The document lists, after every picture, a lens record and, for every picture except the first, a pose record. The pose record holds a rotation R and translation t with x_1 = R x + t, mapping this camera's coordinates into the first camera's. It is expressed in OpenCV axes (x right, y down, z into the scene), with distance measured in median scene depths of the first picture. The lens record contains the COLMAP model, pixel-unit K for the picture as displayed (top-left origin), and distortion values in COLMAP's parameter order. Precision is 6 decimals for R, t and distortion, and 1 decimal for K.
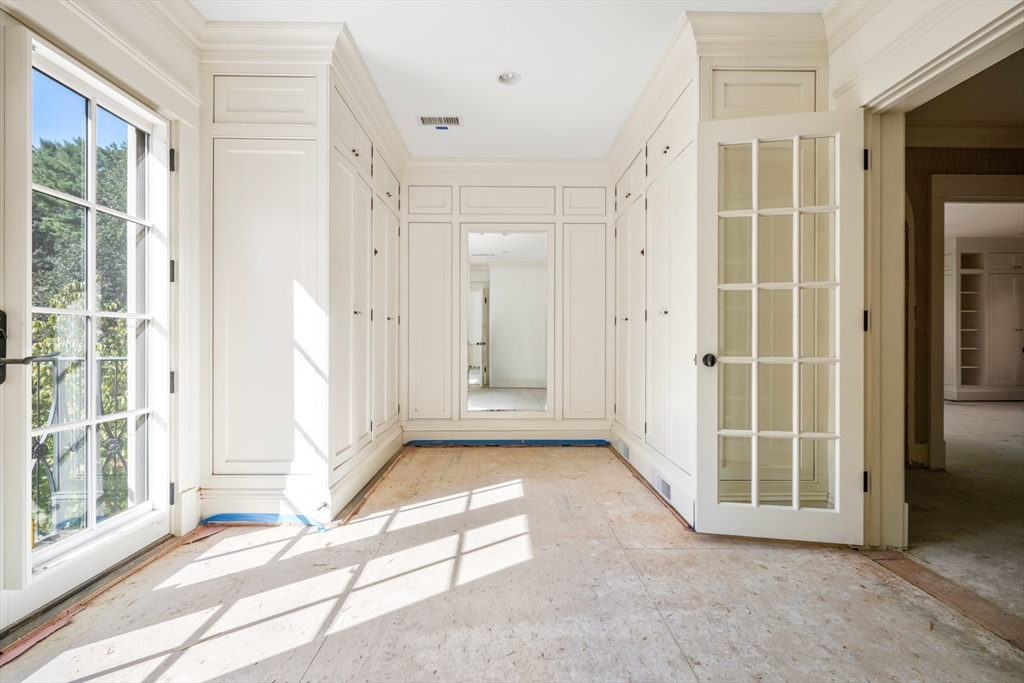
lens RADIAL K [[455.6, 0, 491.4], [0, 455.6, 340.1], [0, 0, 1]] dist [-0.004716, 0.000098]
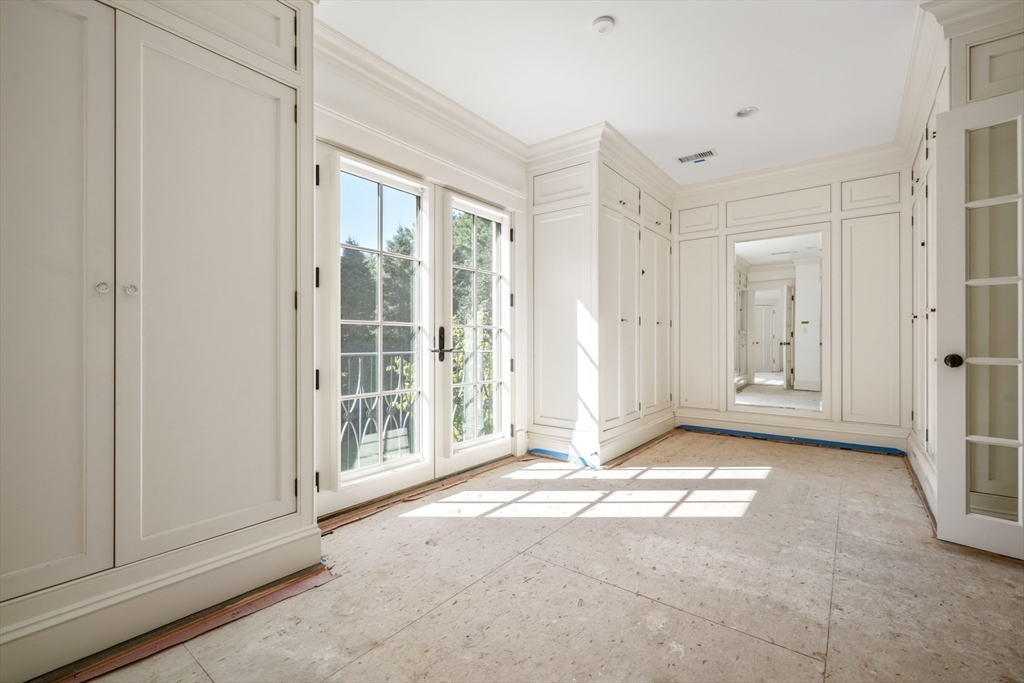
lens RADIAL K [[433.6, 0, 510.5], [0, 433.6, 341.5], [0, 0, 1]] dist [0.001576, -0.000561]
pose [[0.780876, -0.000335, -0.624686, 0.297756], [0.002380, 0.999994, 0.002439, -0.000517], [0.624682, -0.003391, 0.780872, -0.265896]]
